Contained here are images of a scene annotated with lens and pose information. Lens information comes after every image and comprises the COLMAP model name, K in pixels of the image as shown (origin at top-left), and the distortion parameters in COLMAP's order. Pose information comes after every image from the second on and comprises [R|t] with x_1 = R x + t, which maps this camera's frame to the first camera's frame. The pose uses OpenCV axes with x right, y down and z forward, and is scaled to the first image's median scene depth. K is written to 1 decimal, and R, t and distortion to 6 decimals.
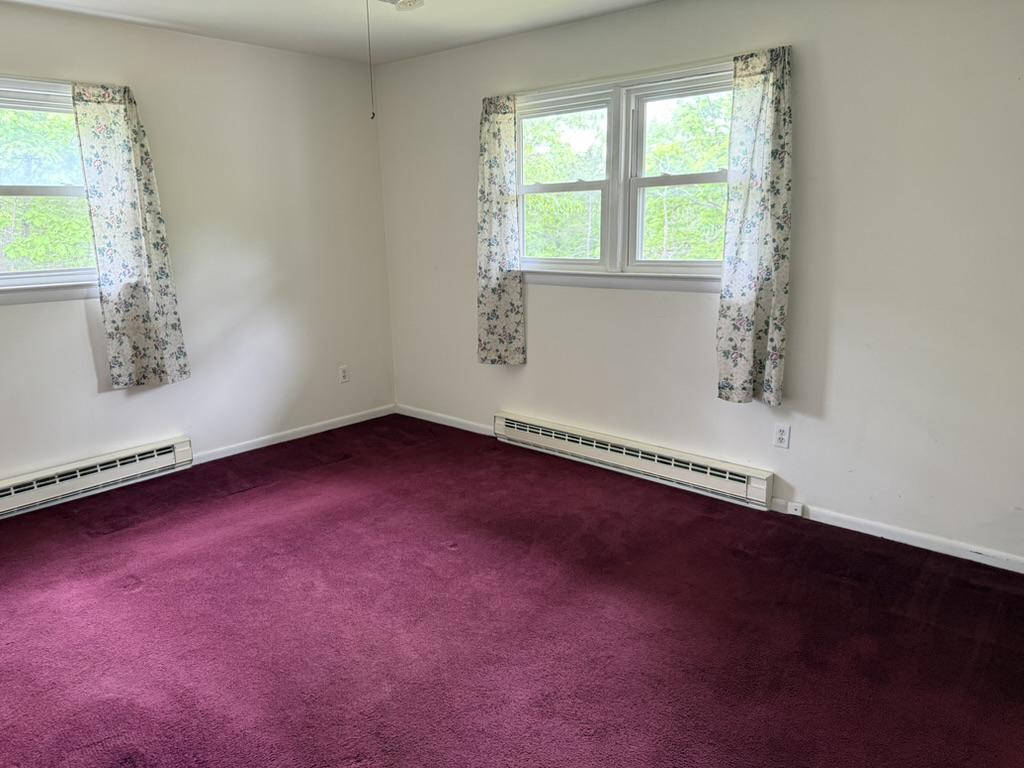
lens RADIAL K [[734.1, 0, 512.0], [0, 734.1, 384.0], [0, 0, 1]] dist [0.125660, -0.158049]
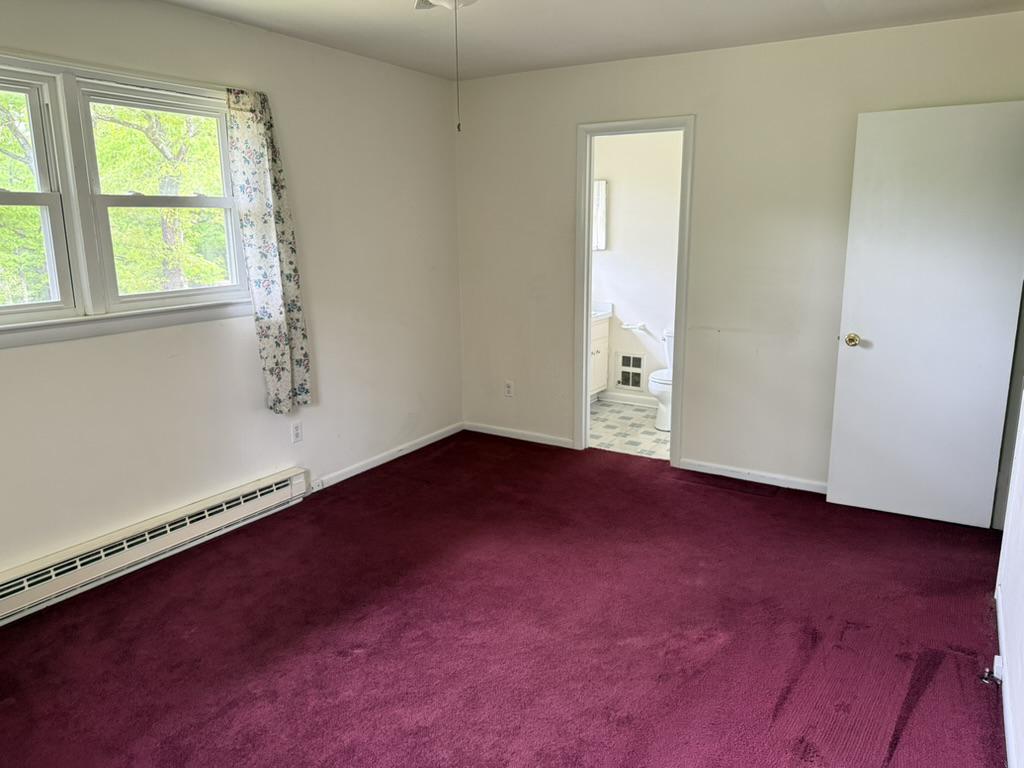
lens RADIAL K [[734.1, 0, 512.0], [0, 734.1, 384.0], [0, 0, 1]] dist [0.125660, -0.158049]
pose [[-0.183515, -0.188442, 0.964786, -0.850650], [0.232557, 0.945271, 0.228866, -0.199112], [-0.955112, 0.266368, -0.129648, 0.875593]]
